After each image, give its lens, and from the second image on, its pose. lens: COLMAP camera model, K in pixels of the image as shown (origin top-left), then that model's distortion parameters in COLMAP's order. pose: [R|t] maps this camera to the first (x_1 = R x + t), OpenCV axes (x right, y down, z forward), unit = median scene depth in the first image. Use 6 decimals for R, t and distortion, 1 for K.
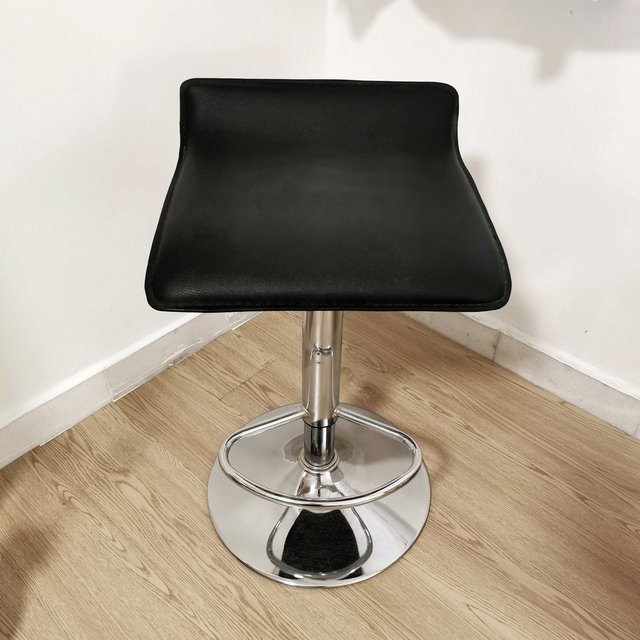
lens RADIAL K [[657.1, 0, 319.3], [0, 657.1, 321.9], [0, 0, 1]] dist [0.032896, 0.000000]
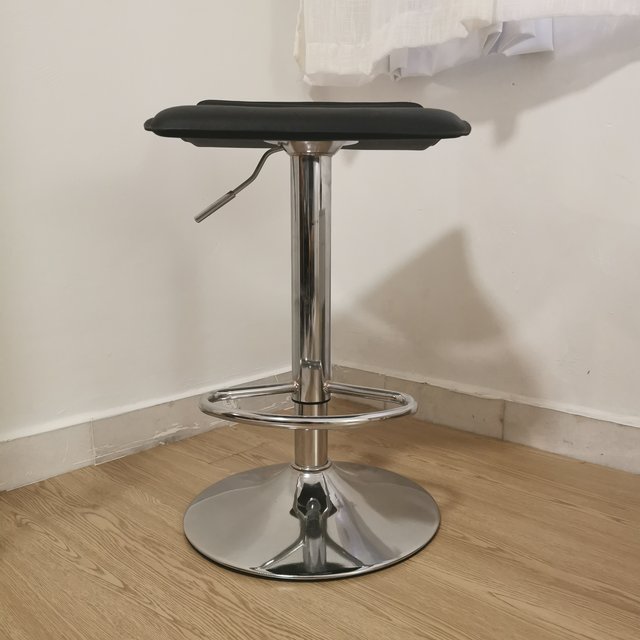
lens RADIAL K [[657.1, 0, 322.9], [0, 657.1, 317.7], [0, 0, 1]] dist [0.032896, 0.000000]
pose [[0.999661, -0.012054, -0.023098, 0.037675], [-0.001255, 0.863217, -0.504832, 0.468567], [0.026024, 0.504689, 0.862909, 0.113906]]
